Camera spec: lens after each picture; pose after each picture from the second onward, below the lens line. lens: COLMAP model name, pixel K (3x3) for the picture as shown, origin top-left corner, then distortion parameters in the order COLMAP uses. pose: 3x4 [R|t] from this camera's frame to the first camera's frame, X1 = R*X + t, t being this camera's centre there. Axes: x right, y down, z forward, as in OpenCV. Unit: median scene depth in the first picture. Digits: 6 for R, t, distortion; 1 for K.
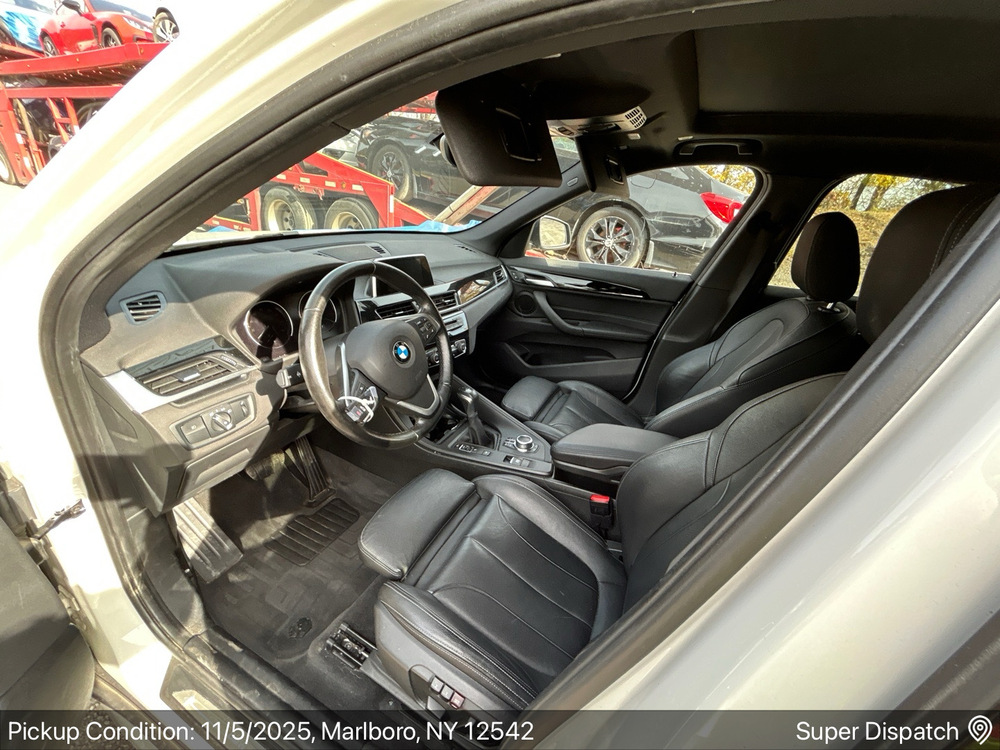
lens RADIAL K [[399.3, 0, 500.0], [0, 399.3, 375.0], [0, 0, 1]] dist [0.018021, -0.006253]
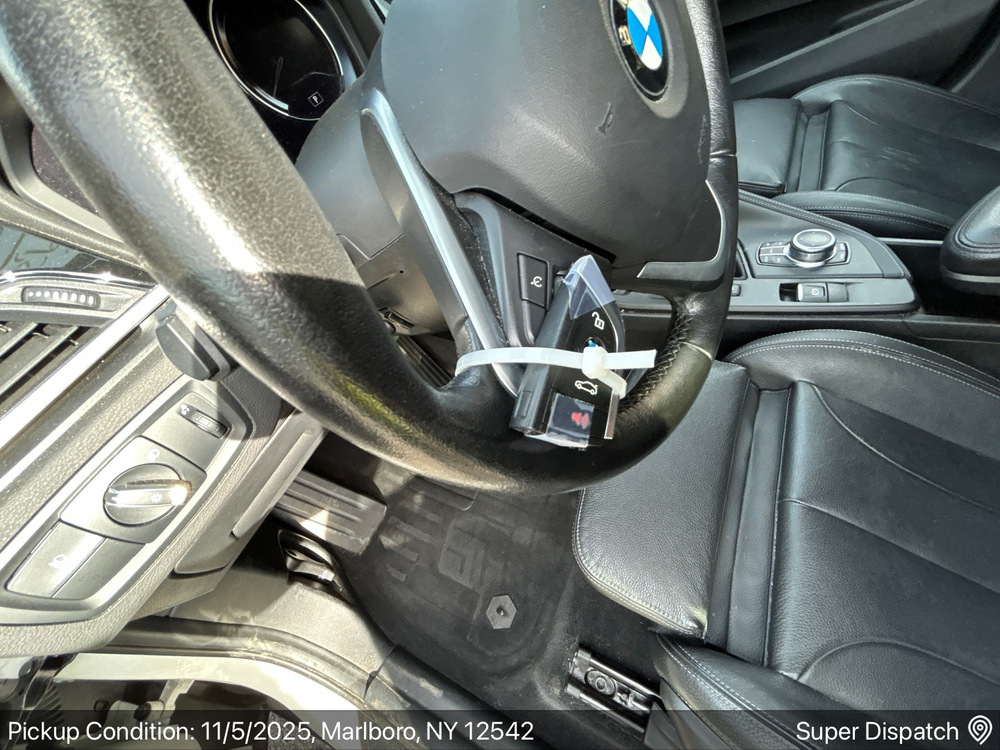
lens RADIAL K [[405.8, 0, 497.7], [0, 405.8, 372.0], [0, 0, 1]] dist [0.000726, -0.000217]
pose [[0.944606, -0.188539, -0.268649, -0.218419], [0.291965, 0.856607, 0.425419, -0.015113], [0.149918, -0.480290, 0.864203, 0.544657]]
